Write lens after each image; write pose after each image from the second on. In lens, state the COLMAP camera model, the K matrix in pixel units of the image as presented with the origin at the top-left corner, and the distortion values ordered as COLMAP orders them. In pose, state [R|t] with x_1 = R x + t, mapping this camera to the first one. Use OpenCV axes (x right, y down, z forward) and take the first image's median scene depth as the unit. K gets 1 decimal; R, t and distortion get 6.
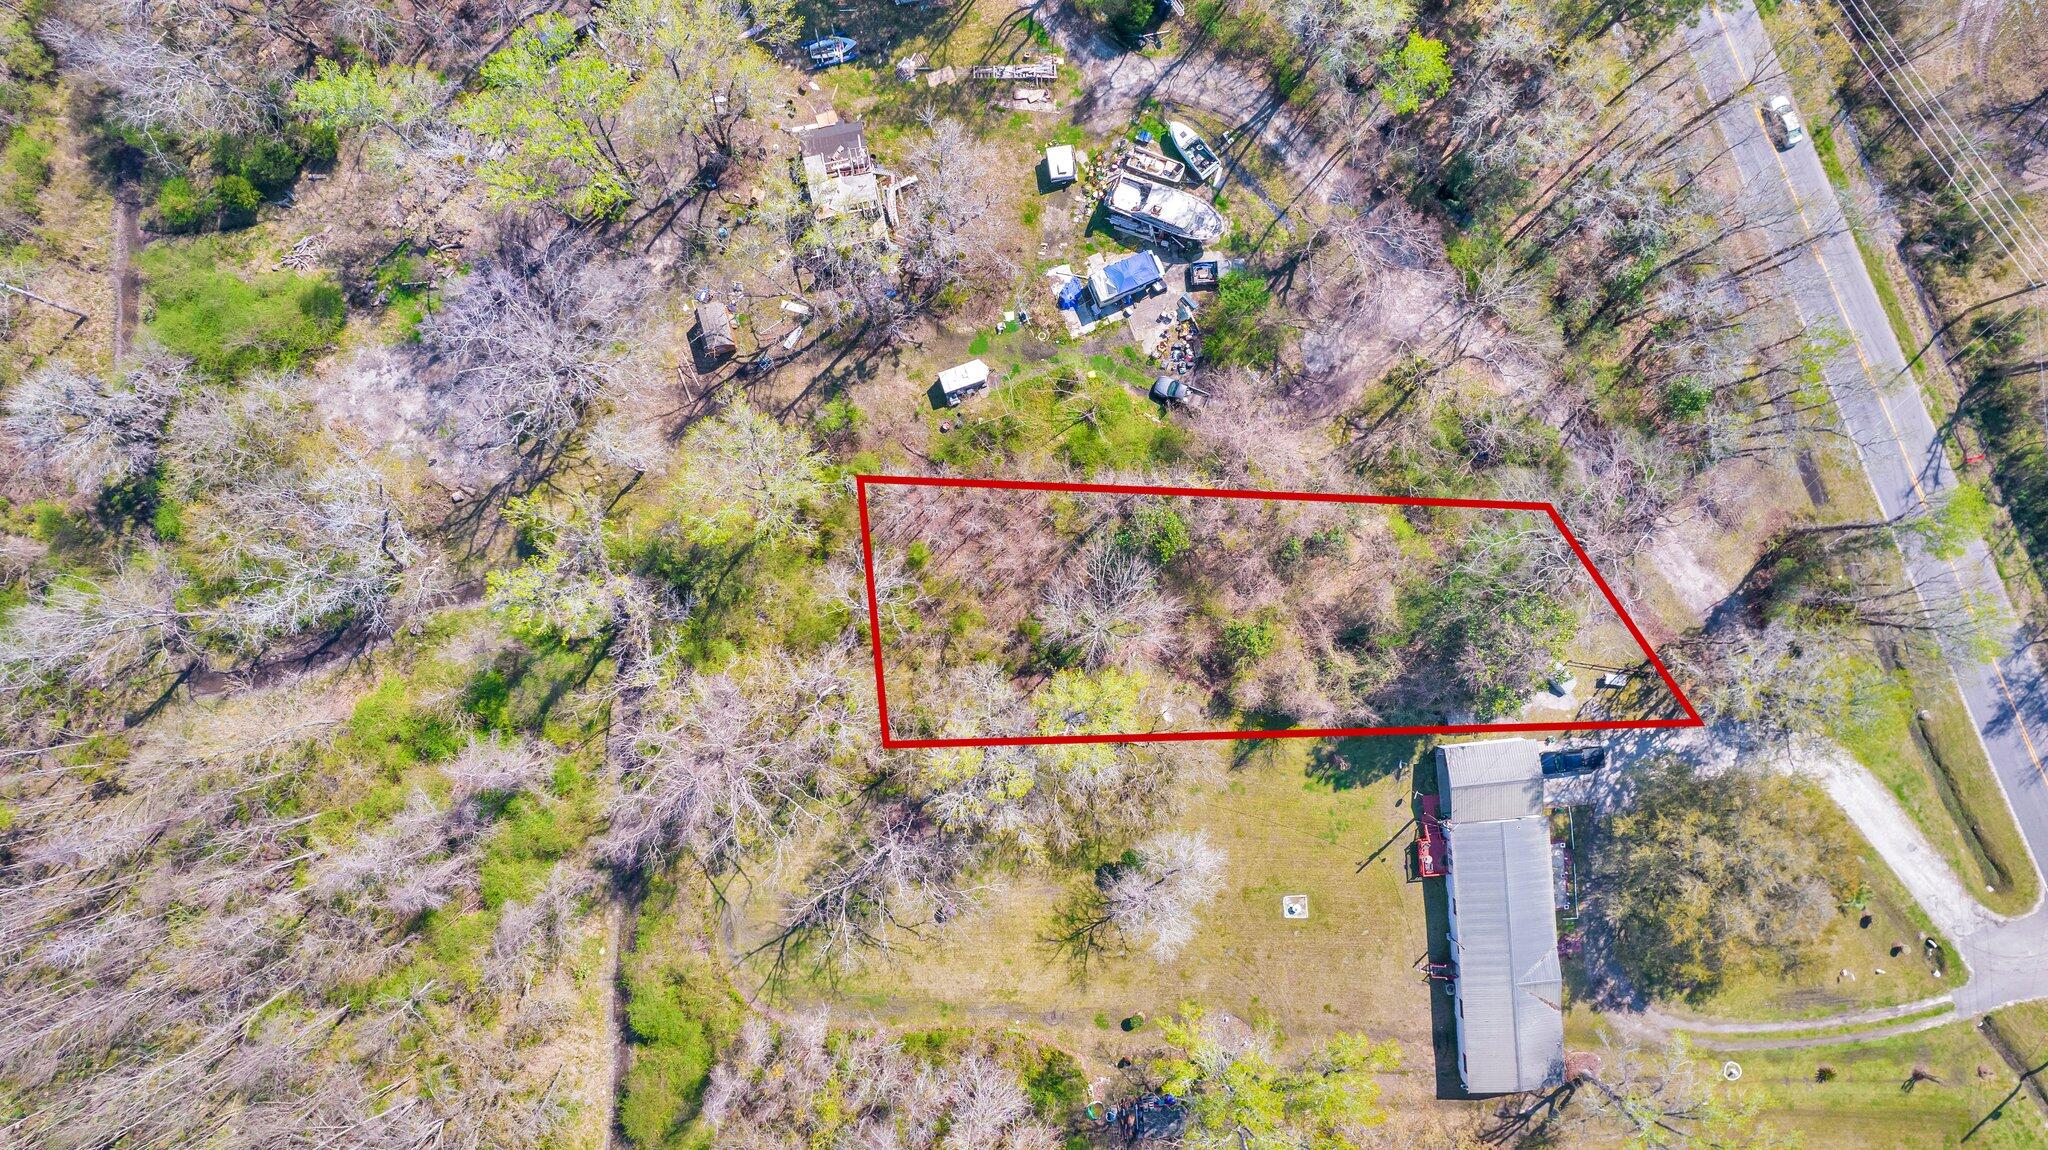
lens RADIAL K [[1339.3, 0, 1027.7], [0, 1339.3, 570.1], [0, 0, 1]] dist [-0.091403, 0.084641]
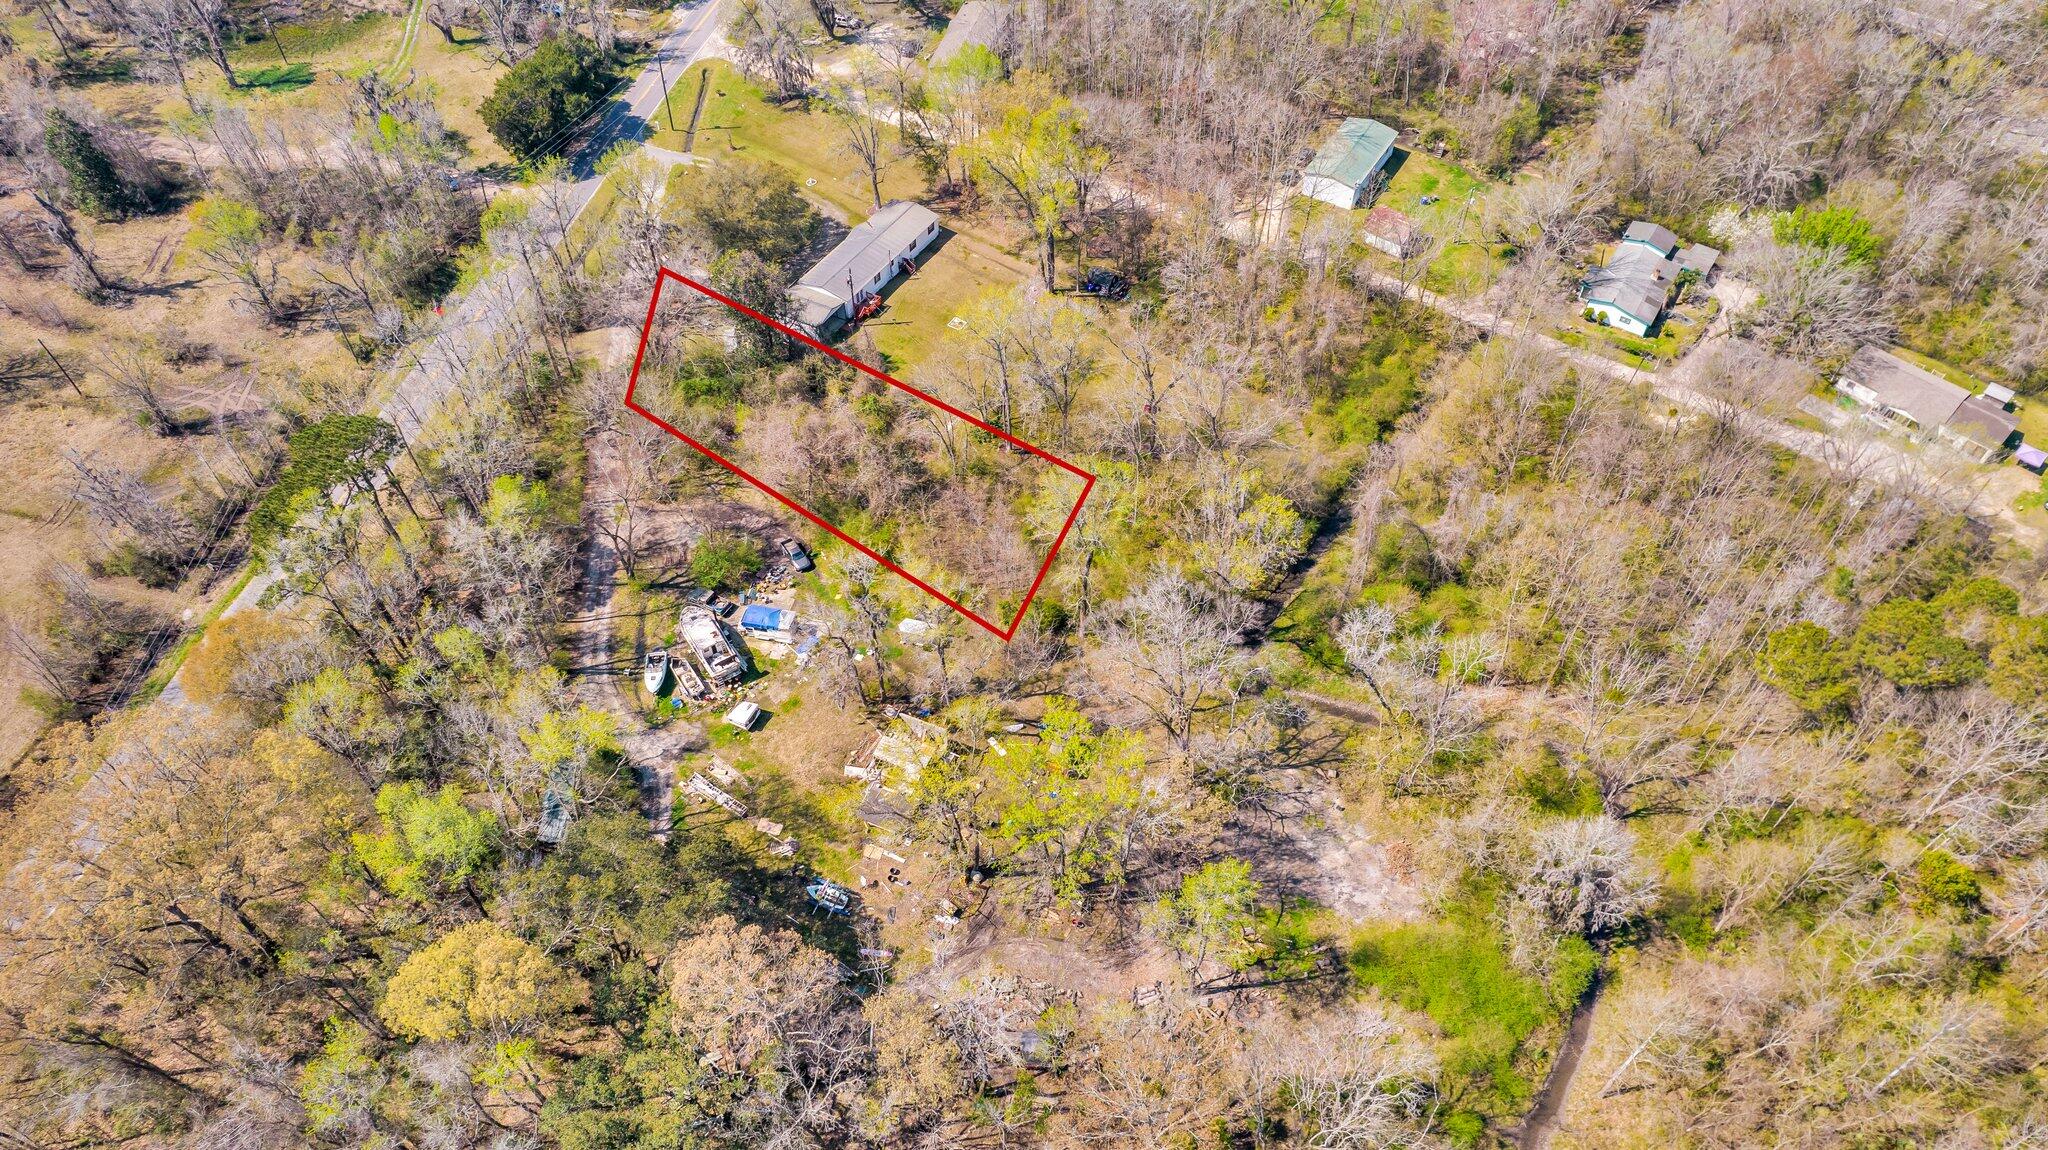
lens RADIAL K [[1339.3, 0, 1027.7], [0, 1339.3, 570.1], [0, 0, 1]] dist [-0.091403, 0.084641]
pose [[-0.823642, -0.426850, 0.373380, -0.569723], [0.567108, -0.618524, 0.543889, -0.724005], [-0.001214, 0.659717, 0.751513, 0.016869]]
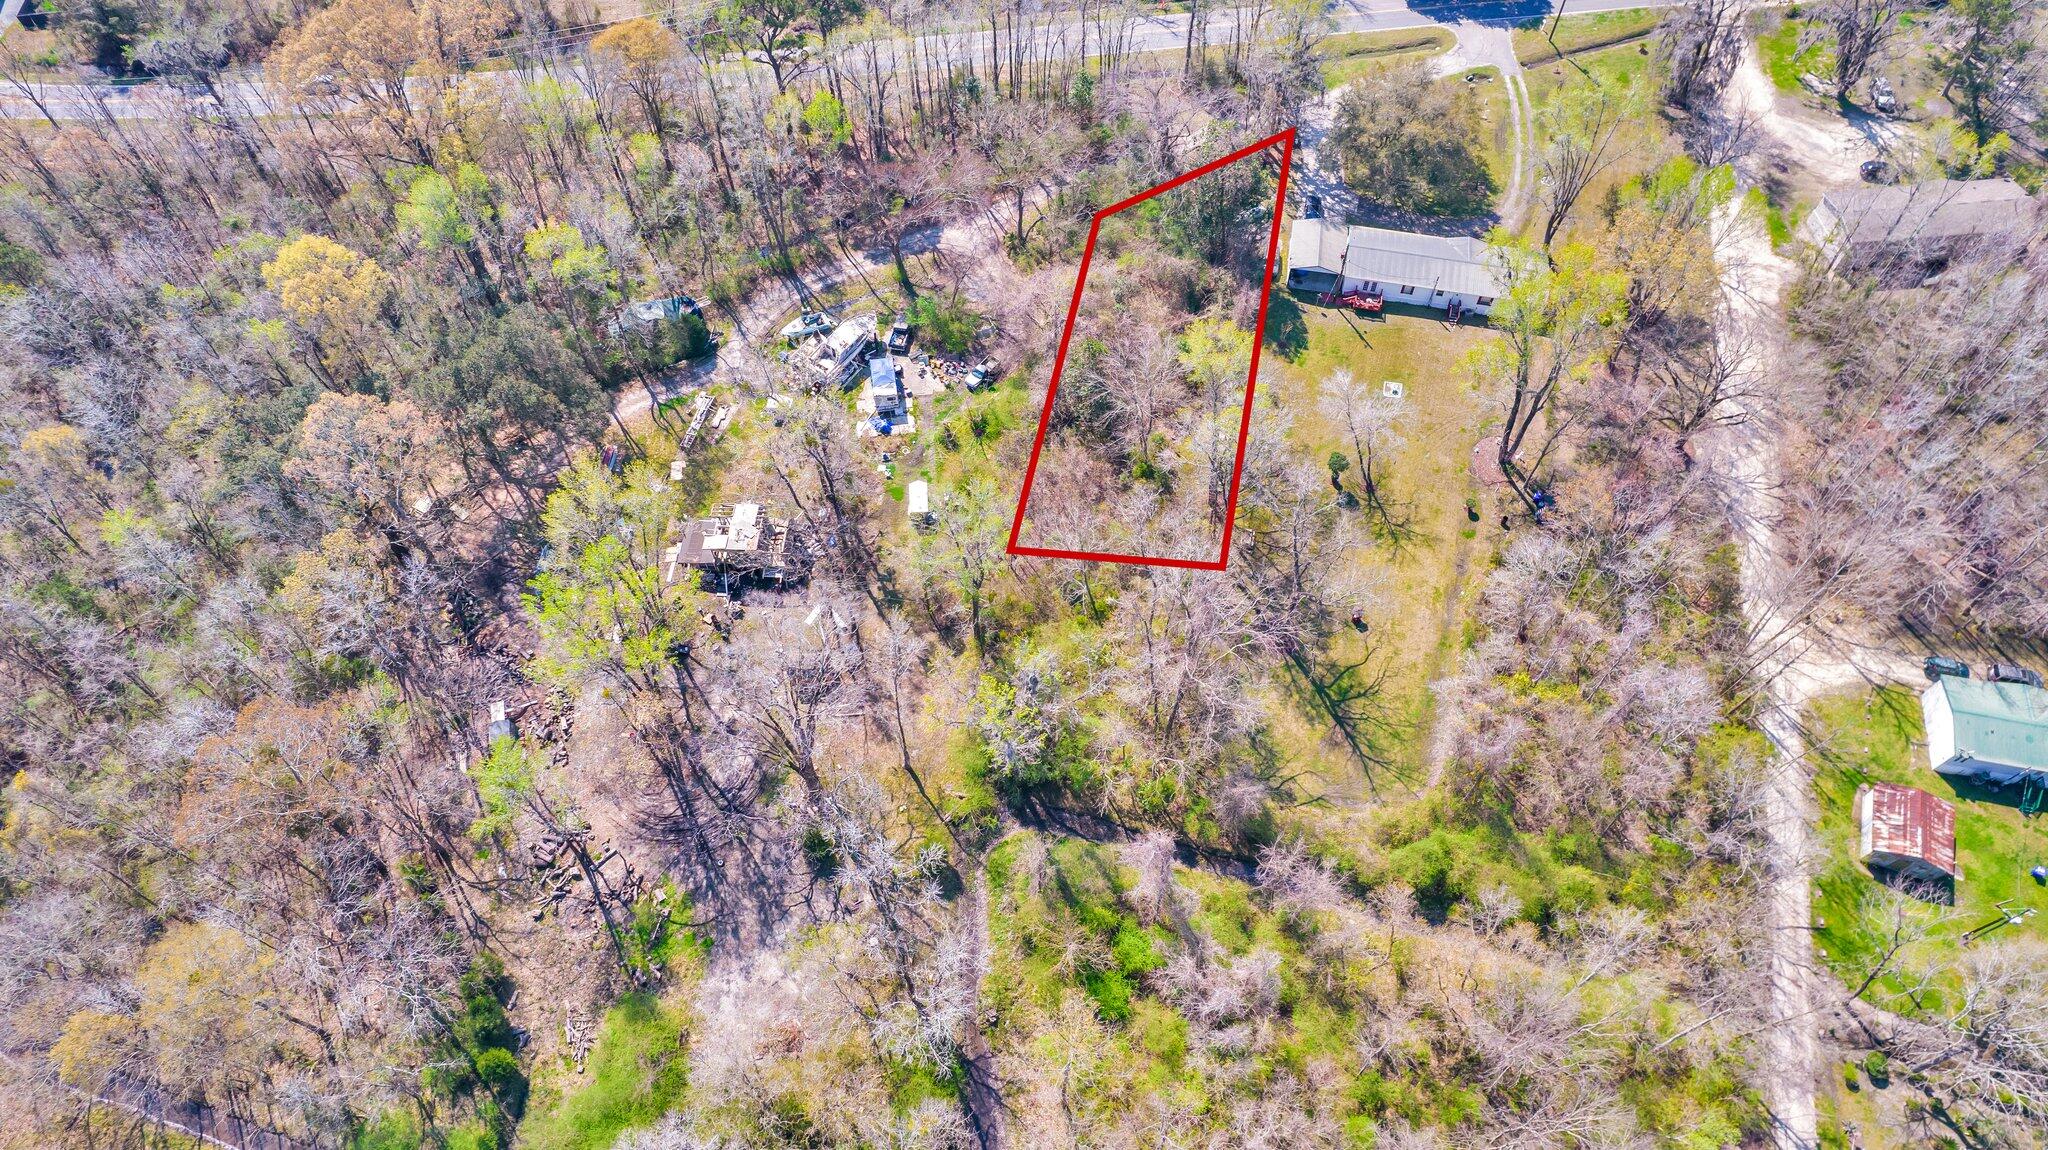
lens RADIAL K [[1339.3, 0, 1027.7], [0, 1339.3, 570.1], [0, 0, 1]] dist [-0.091403, 0.084641]
pose [[0.265278, -0.821019, 0.505524, -0.677250], [0.964172, 0.225533, -0.139671, 0.132260], [0.000660, 0.524464, 0.851433, 0.002492]]
